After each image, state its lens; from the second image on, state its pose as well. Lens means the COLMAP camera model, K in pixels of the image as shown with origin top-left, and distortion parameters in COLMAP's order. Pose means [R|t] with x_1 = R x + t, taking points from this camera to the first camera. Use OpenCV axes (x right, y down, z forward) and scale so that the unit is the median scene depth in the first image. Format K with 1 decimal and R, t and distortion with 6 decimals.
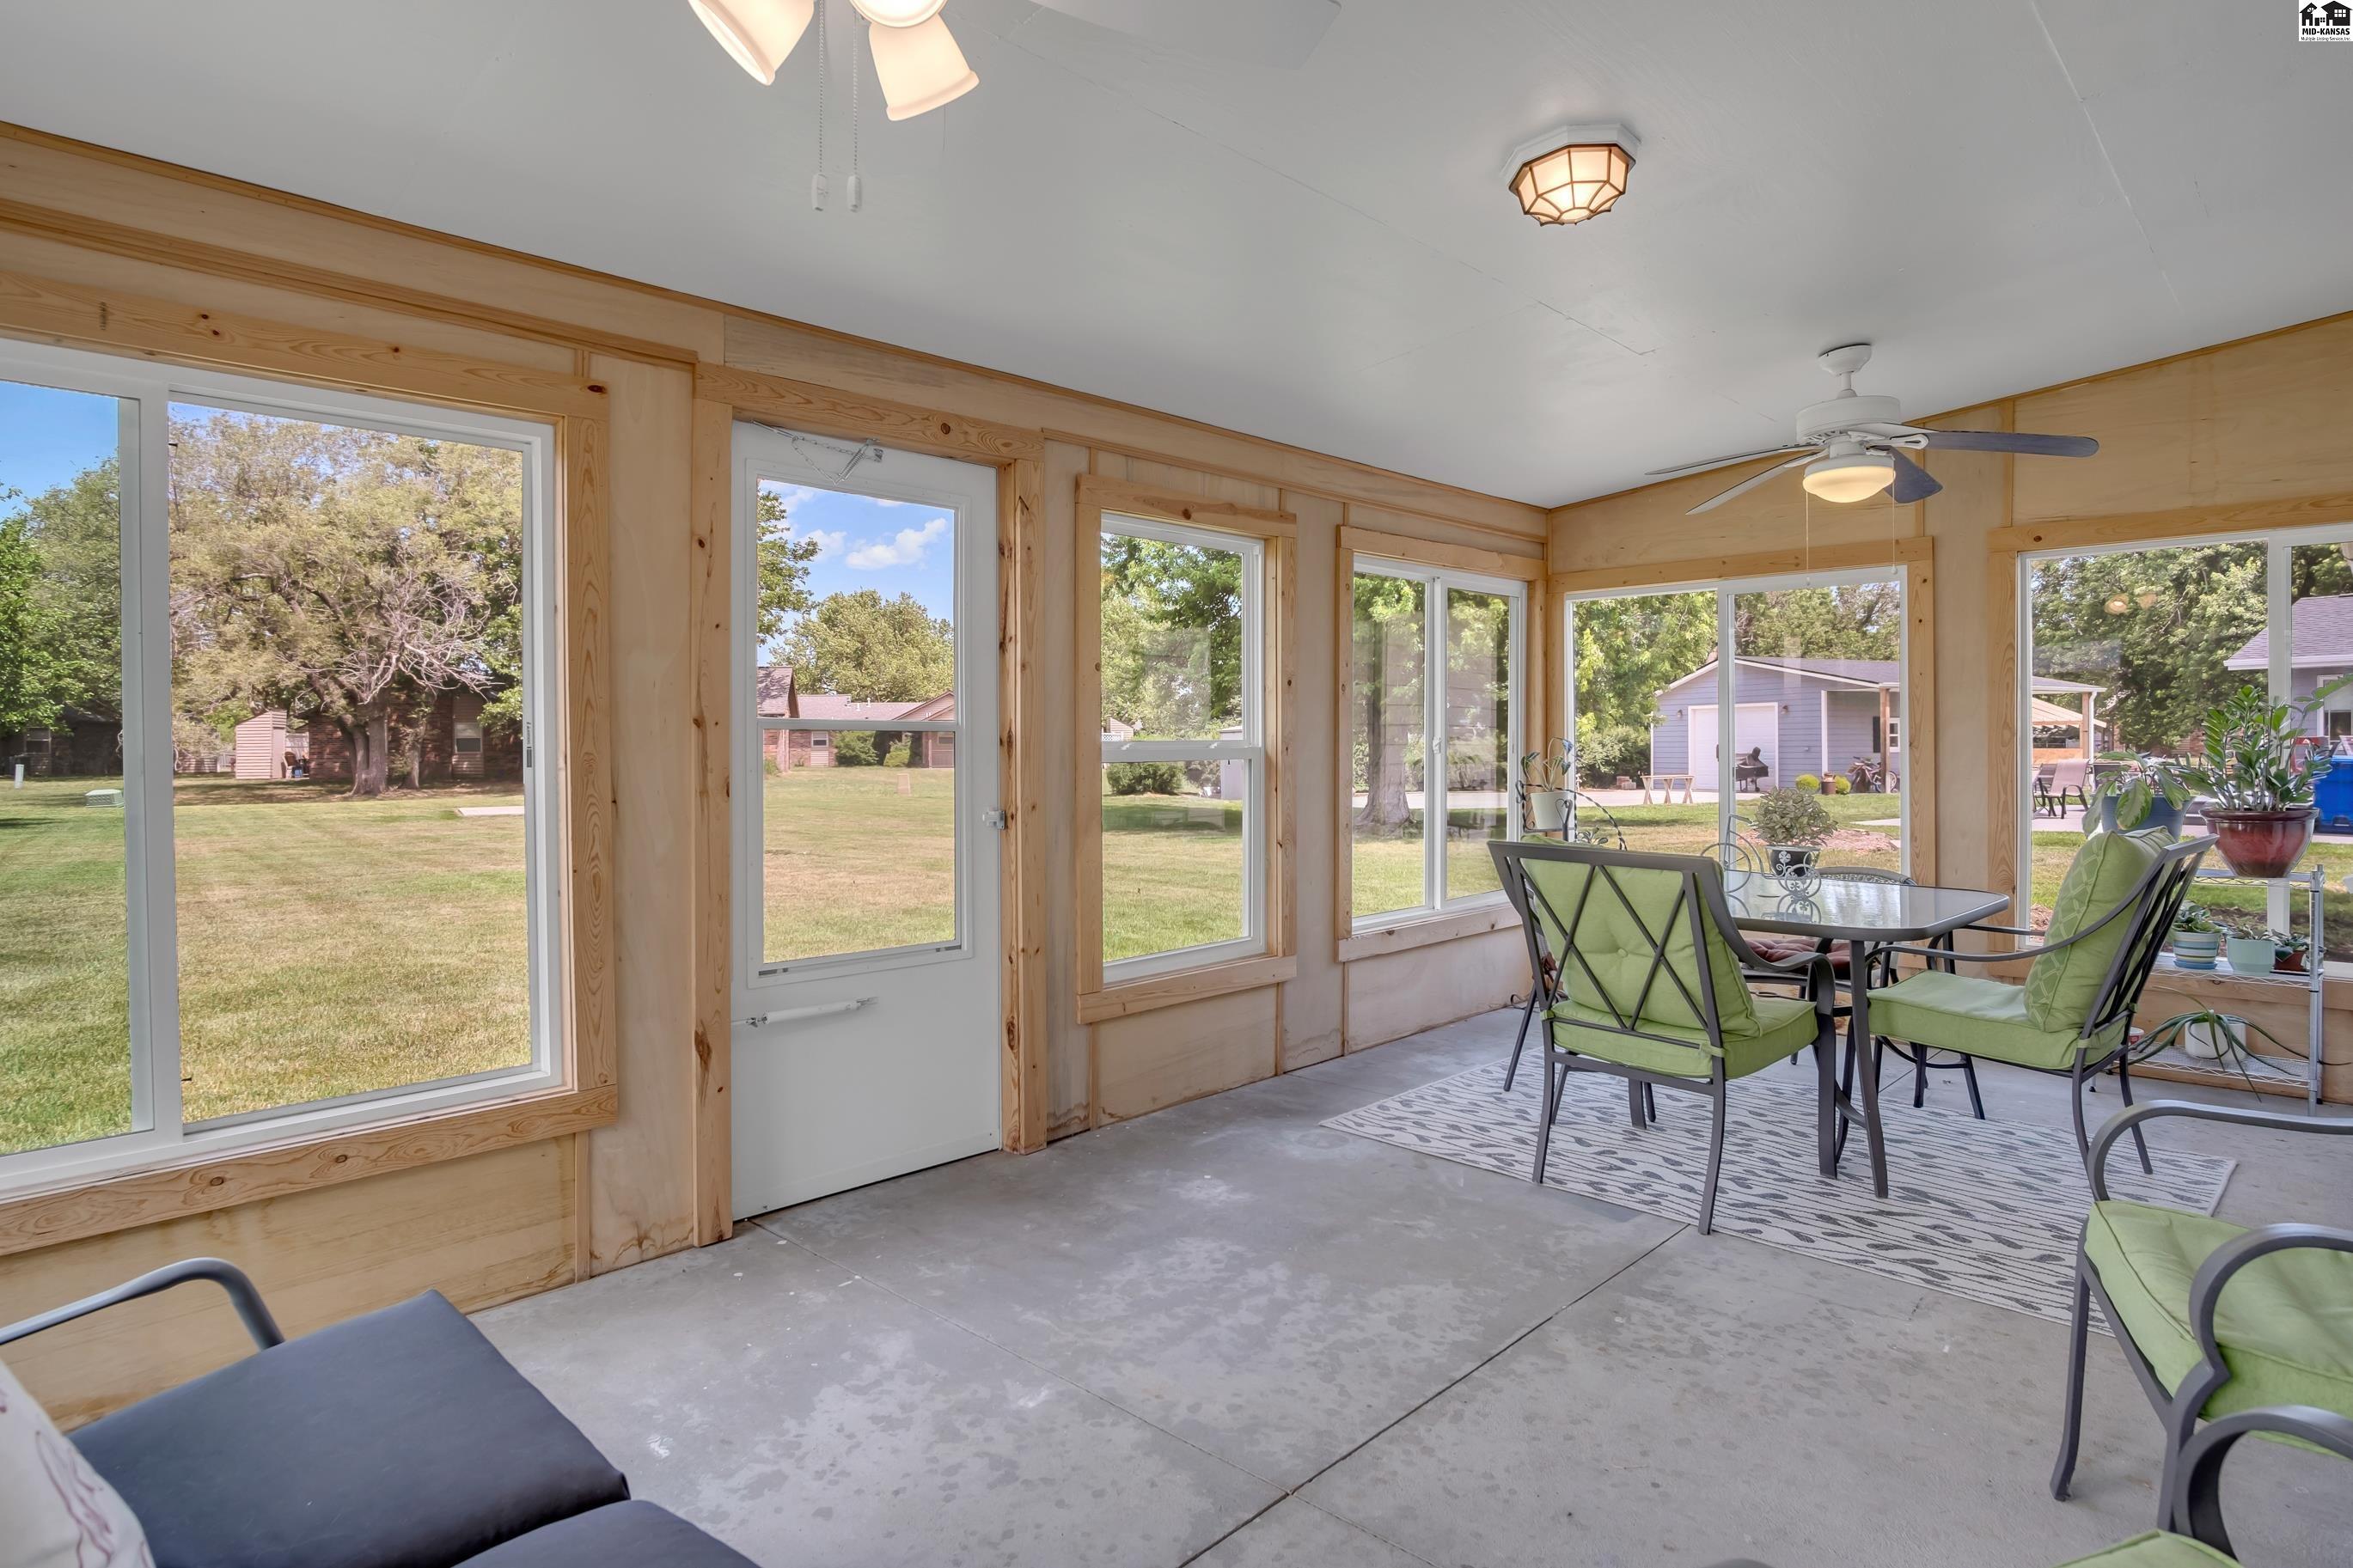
lens RADIAL K [[1267.6, 0, 1168.3], [0, 1267.6, 770.0], [0, 0, 1]] dist [-0.029766, 0.008560]
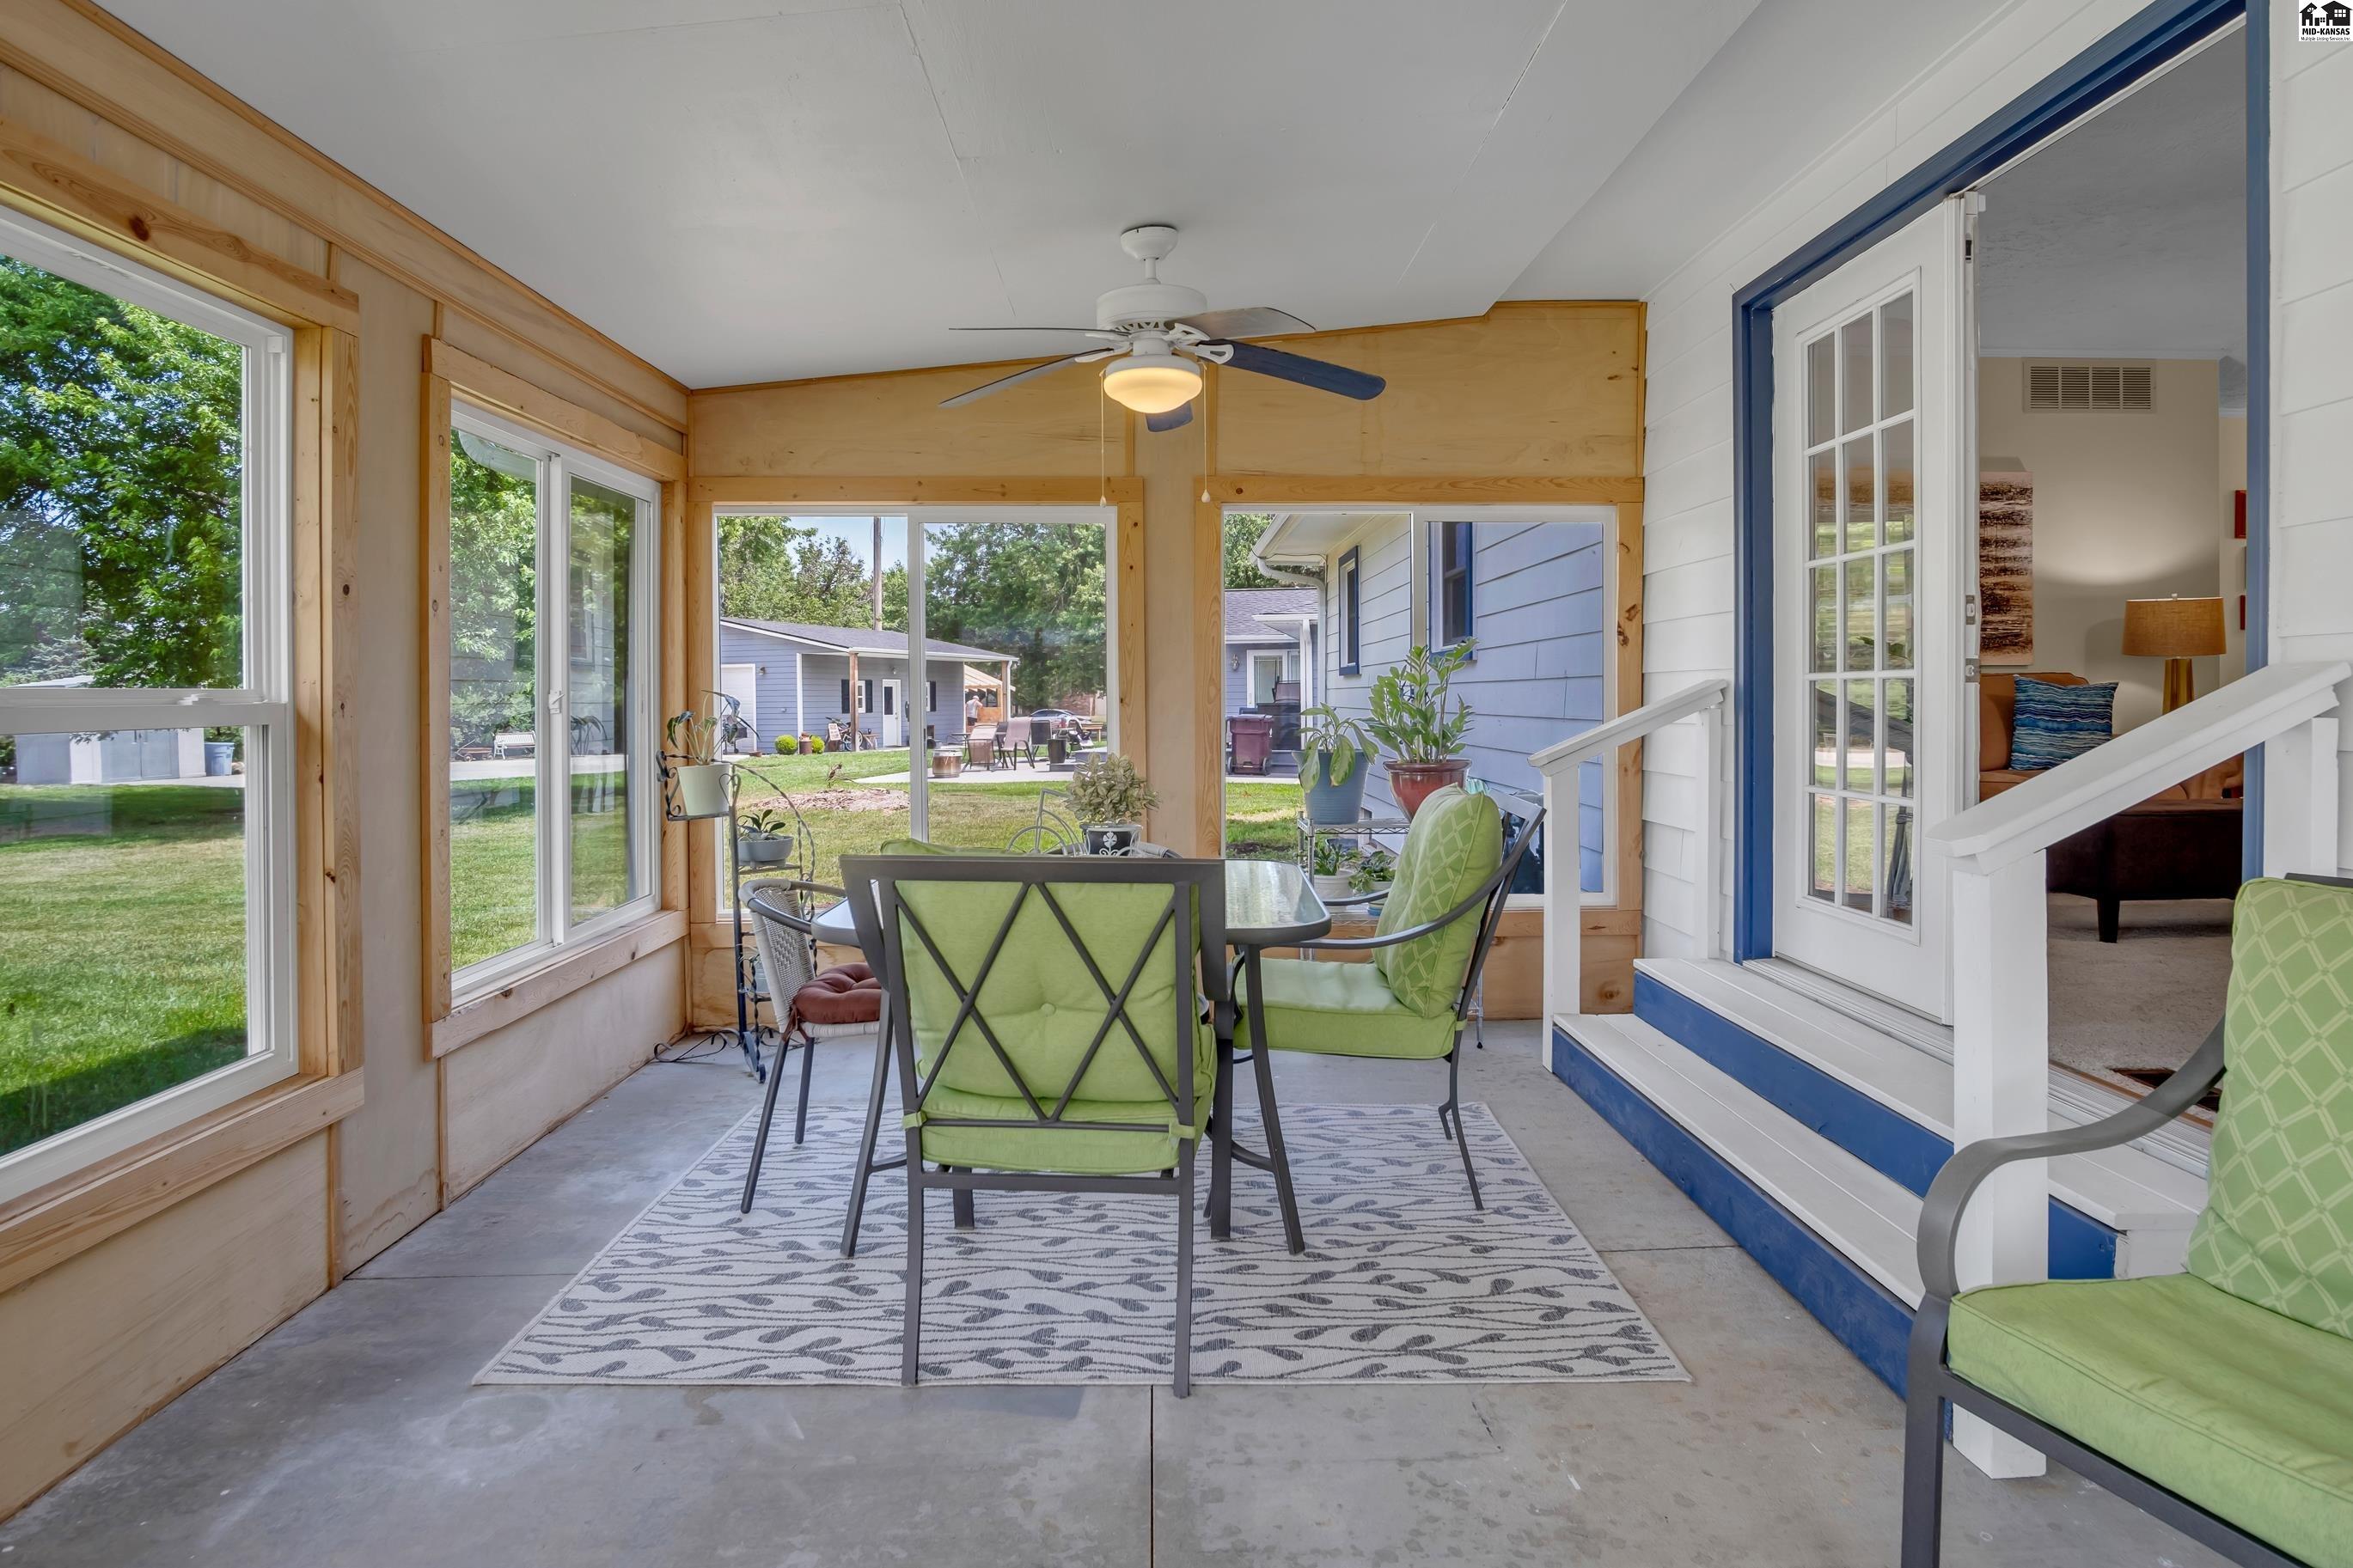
lens RADIAL K [[1267.6, 0, 1187.8], [0, 1267.6, 719.4], [0, 0, 1]] dist [-0.029766, 0.008560]
pose [[0.691187, -0.007837, 0.722633, -0.049710], [0.015049, 0.999880, -0.003550, -0.003167], [-0.722519, 0.013329, 0.691222, 0.341482]]
